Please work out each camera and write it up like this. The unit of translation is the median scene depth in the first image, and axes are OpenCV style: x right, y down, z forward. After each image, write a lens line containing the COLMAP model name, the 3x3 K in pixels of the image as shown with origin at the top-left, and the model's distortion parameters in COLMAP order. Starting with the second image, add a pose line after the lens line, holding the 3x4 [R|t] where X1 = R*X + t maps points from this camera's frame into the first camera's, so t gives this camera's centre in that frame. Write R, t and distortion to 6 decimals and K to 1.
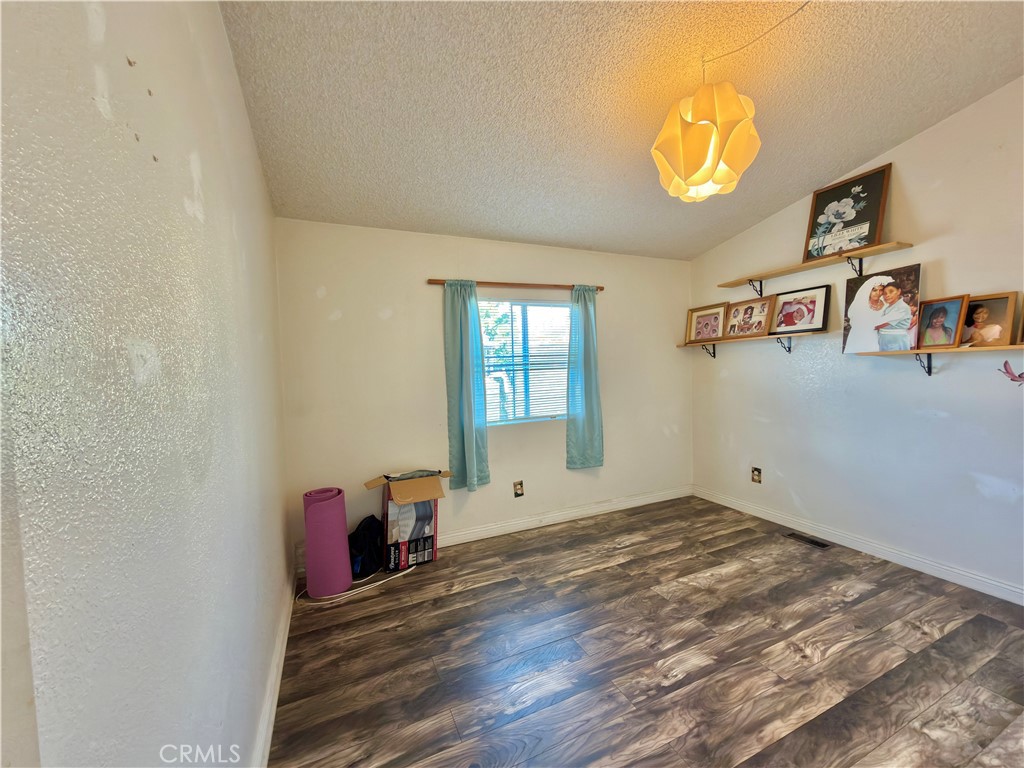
lens RADIAL K [[408.6, 0, 506.8], [0, 408.6, 379.4], [0, 0, 1]] dist [-0.002547, 0.000584]
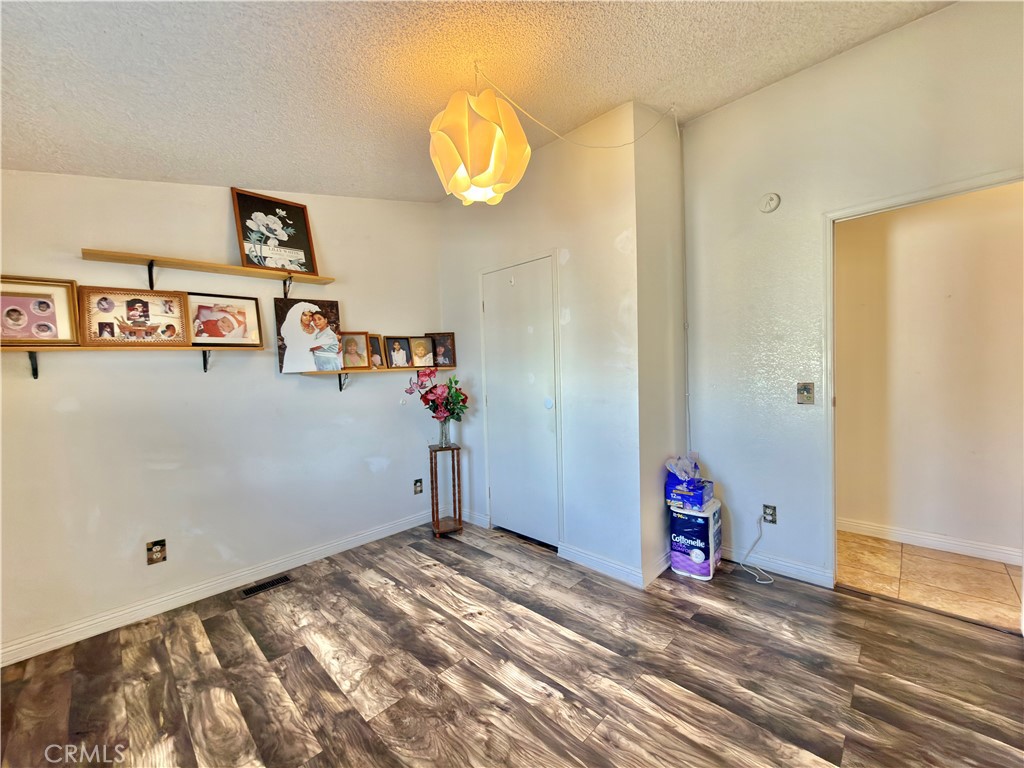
lens RADIAL K [[408.6, 0, 514.4], [0, 408.6, 382.6], [0, 0, 1]] dist [-0.002547, 0.000584]
pose [[-0.375209, 0.017693, 0.926772, -0.316495], [0.074166, 0.997185, 0.010989, -0.009567], [-0.923969, 0.072858, -0.375465, 0.920503]]
